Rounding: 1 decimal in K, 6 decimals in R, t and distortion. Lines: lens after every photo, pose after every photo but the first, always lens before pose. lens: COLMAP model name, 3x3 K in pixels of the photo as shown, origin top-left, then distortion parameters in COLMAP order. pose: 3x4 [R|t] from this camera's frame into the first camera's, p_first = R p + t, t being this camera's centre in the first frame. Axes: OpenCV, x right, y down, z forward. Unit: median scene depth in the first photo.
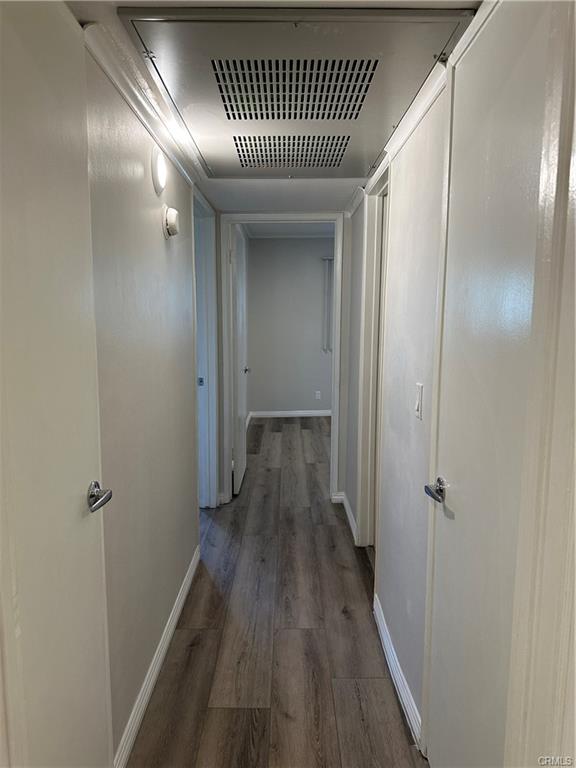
lens RADIAL K [[543.4, 0, 287.5], [0, 543.4, 384.1], [0, 0, 1]] dist [0.000972, 0.000023]
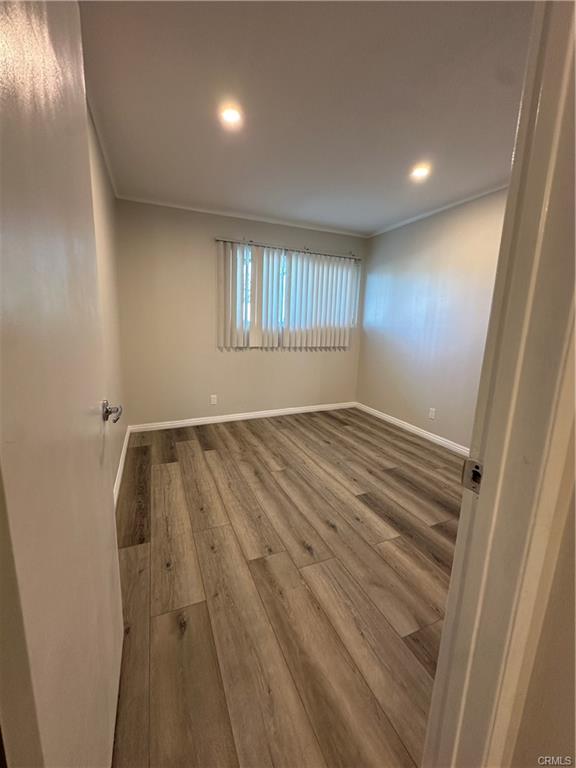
lens RADIAL K [[309.4, 0, 290.7], [0, 309.4, 381.2], [0, 0, 1]] dist [-0.001459, -0.000093]
pose [[0.915428, -0.043887, 0.400081, -0.033231], [0.022425, 0.998055, 0.058171, -0.040246], [-0.401856, -0.044279, 0.914632, 0.549056]]
